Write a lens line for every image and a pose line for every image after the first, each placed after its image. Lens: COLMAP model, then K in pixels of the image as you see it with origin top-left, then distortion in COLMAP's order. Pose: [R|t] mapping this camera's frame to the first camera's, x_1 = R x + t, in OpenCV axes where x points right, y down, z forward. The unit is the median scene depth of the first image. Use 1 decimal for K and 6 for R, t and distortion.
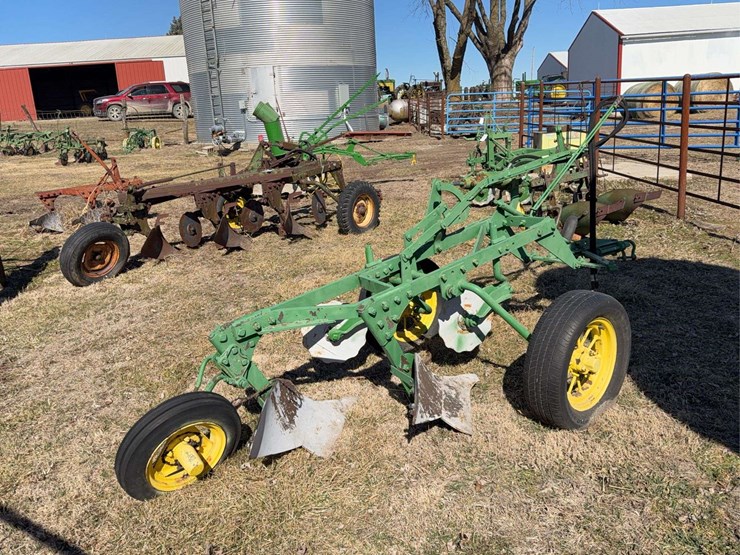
lens RADIAL K [[616.6, 0, 368.6], [0, 616.6, 286.3], [0, 0, 1]] dist [0.121036, -0.210976]
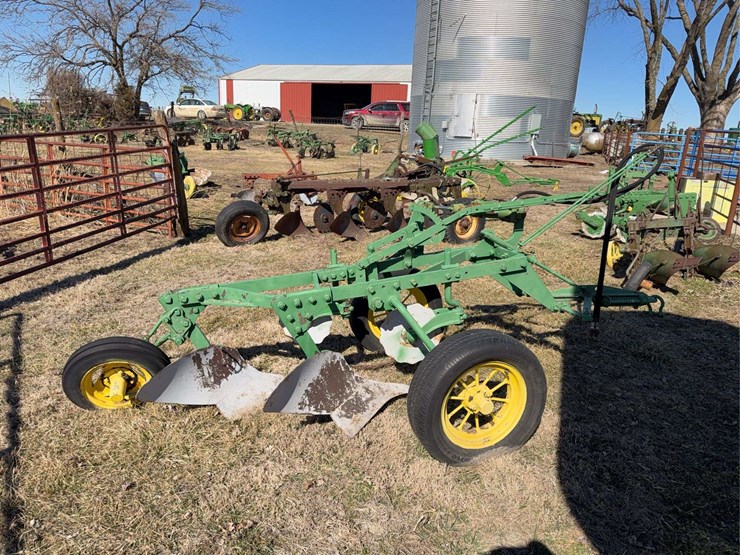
lens RADIAL K [[513.7, 0, 365.4], [0, 513.7, 281.1], [0, 0, 1]] dist [0.089213, -0.118151]
pose [[0.919304, 0.197314, -0.340510, 0.056582], [-0.194633, 0.979960, 0.042385, -0.008906], [0.342050, 0.027310, 0.939285, 0.021059]]
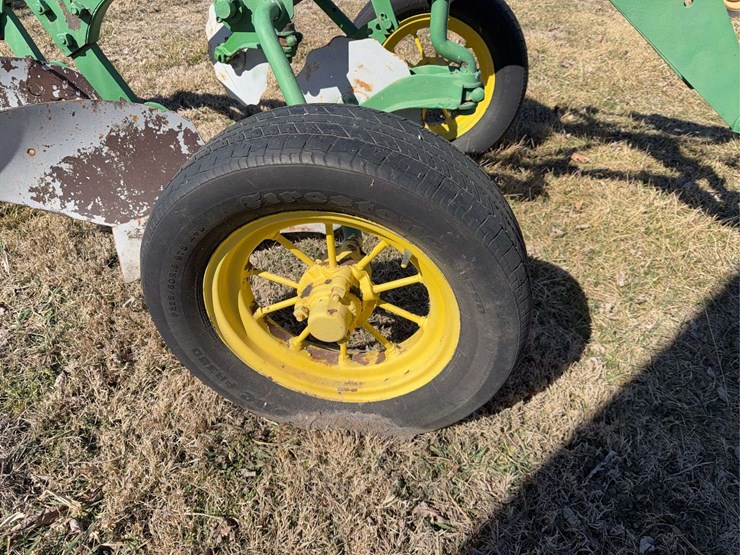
lens RADIAL K [[513.7, 0, 365.4], [0, 513.7, 281.1], [0, 0, 1]] dist [0.089213, -0.118151]
pose [[0.630490, 0.568818, -0.528136, 0.069441], [-0.311079, 0.808554, 0.499469, -0.007061], [0.711134, -0.150618, 0.686733, 0.107892]]
